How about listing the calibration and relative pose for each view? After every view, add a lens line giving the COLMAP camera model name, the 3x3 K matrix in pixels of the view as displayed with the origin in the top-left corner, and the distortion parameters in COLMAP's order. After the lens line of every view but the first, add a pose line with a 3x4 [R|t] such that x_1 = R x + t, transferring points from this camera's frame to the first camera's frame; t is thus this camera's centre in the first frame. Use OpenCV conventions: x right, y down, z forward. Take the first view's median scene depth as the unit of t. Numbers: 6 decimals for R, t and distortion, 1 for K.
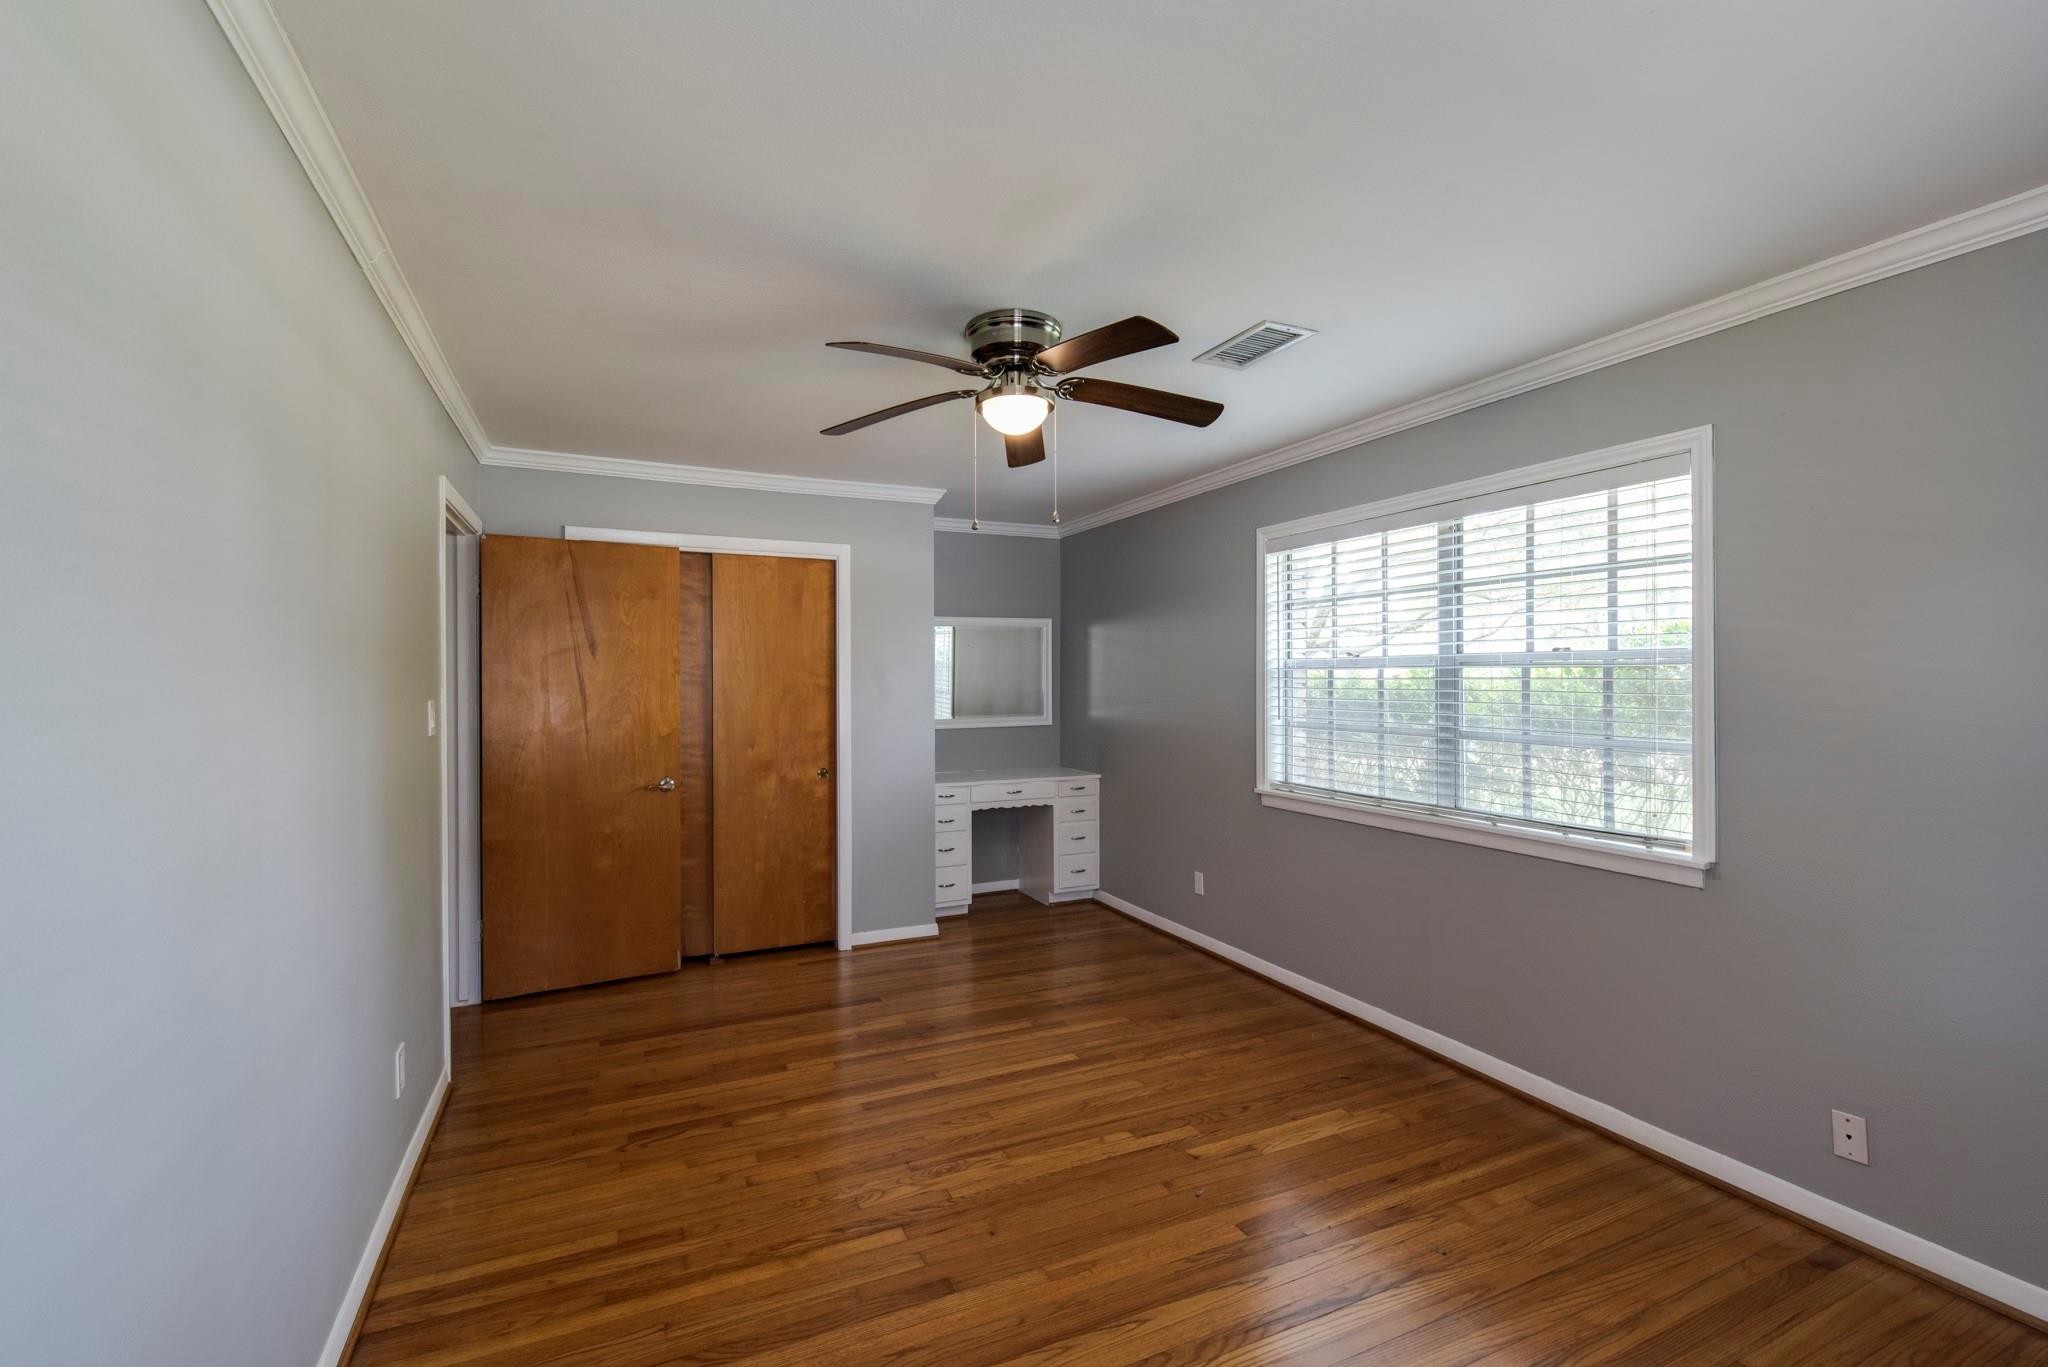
lens RADIAL K [[886.1, 0, 1012.7], [0, 886.1, 681.9], [0, 0, 1]] dist [-0.000140, -0.009916]
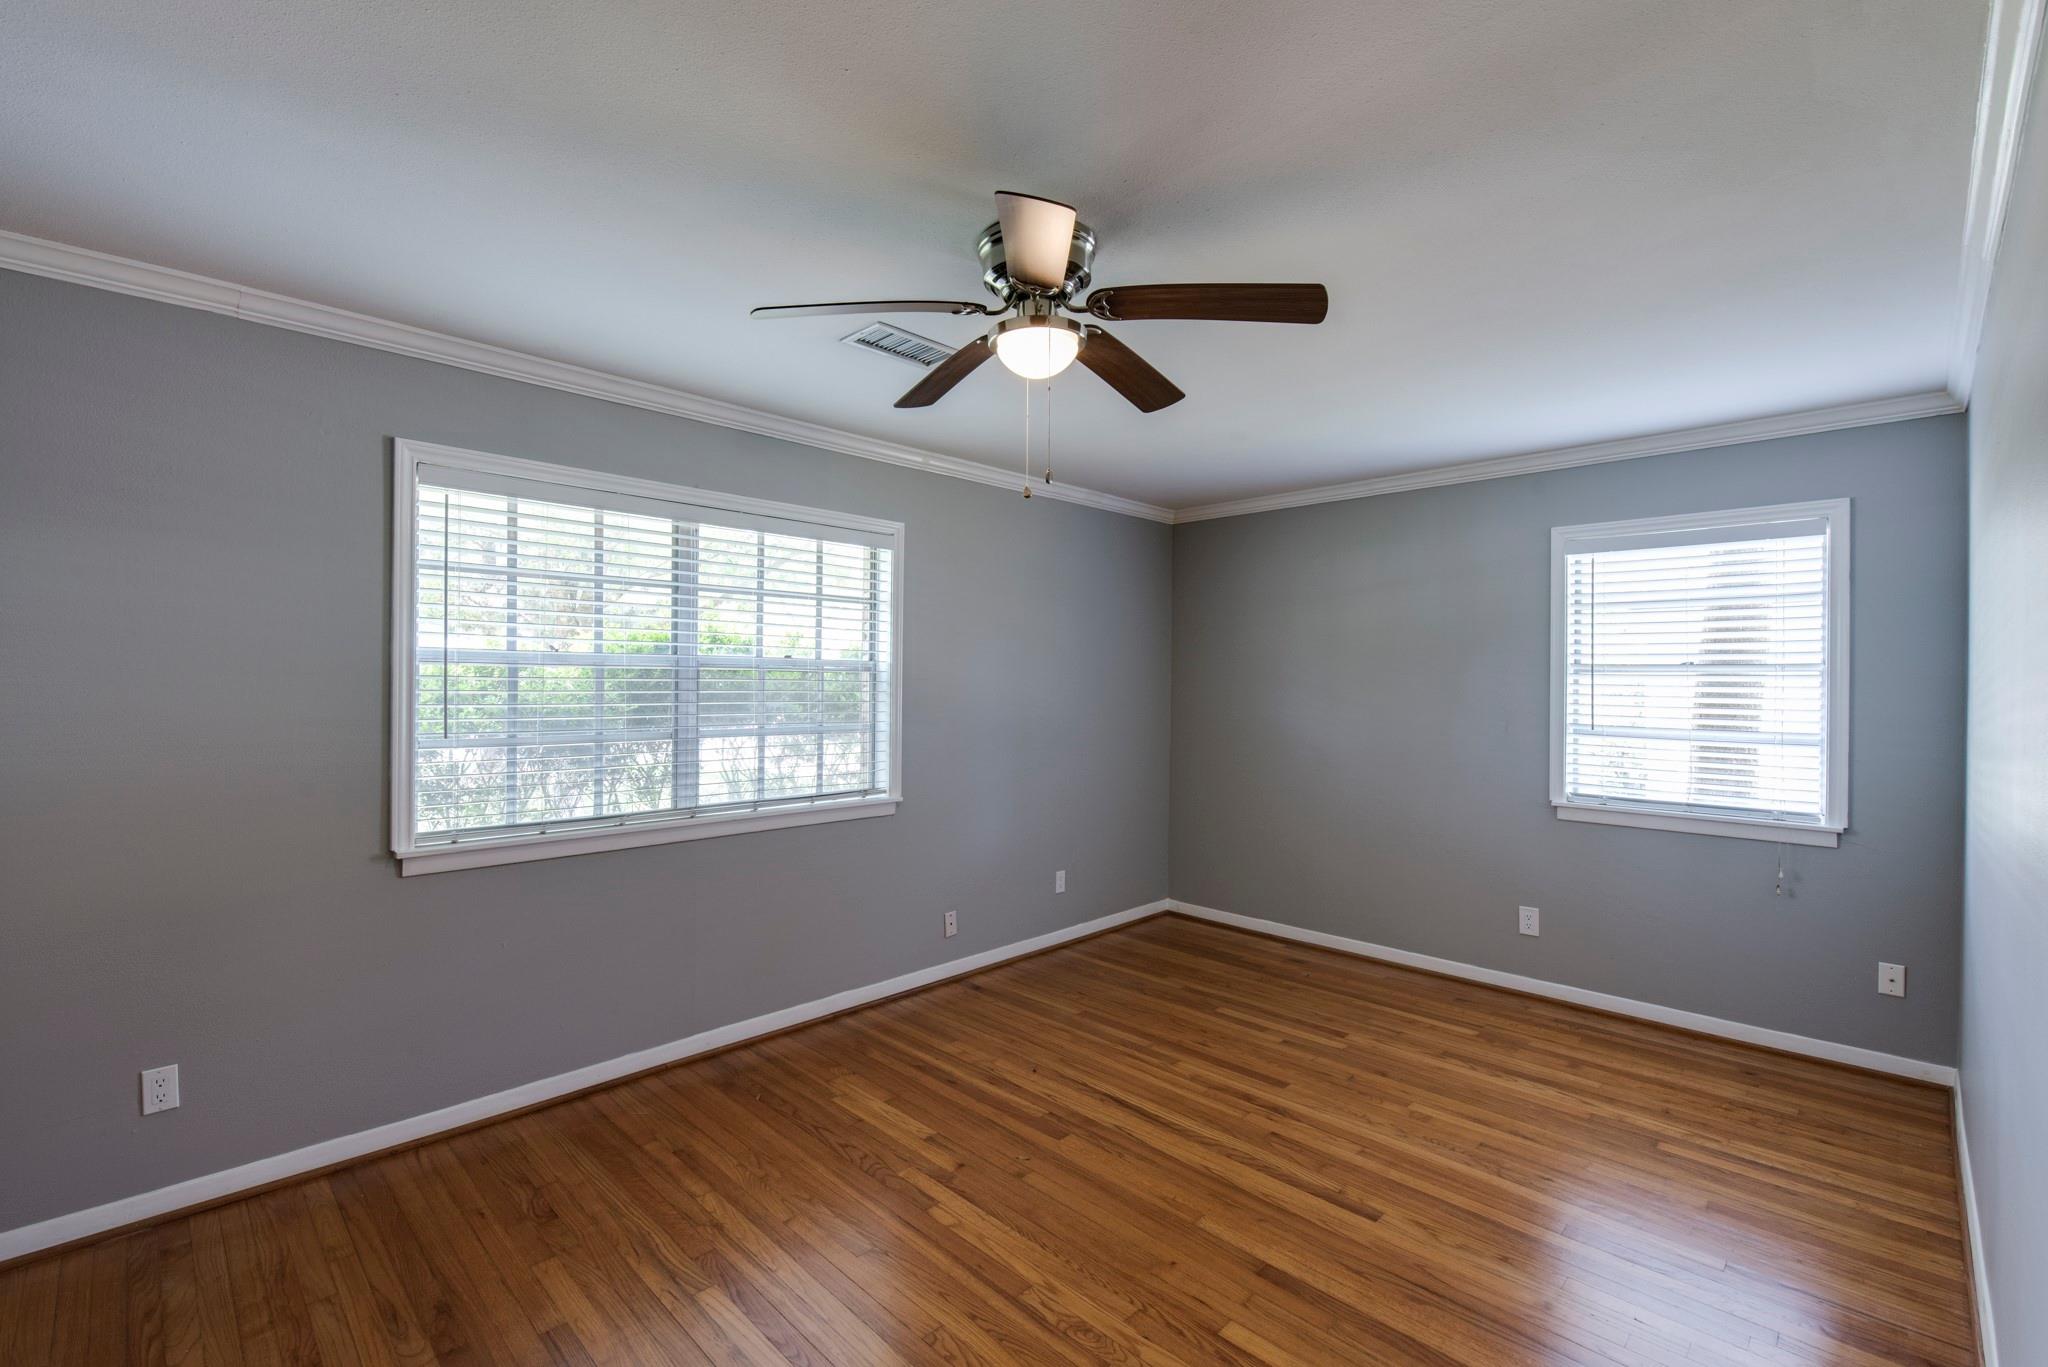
lens RADIAL K [[886.1, 0, 1012.7], [0, 886.1, 681.9], [0, 0, 1]] dist [-0.000140, -0.009916]
pose [[-0.350934, 0.002187, 0.936398, -0.631844], [0.000526, 0.999998, -0.002138, 0.000992], [-0.936400, -0.000258, -0.350934, 1.107910]]
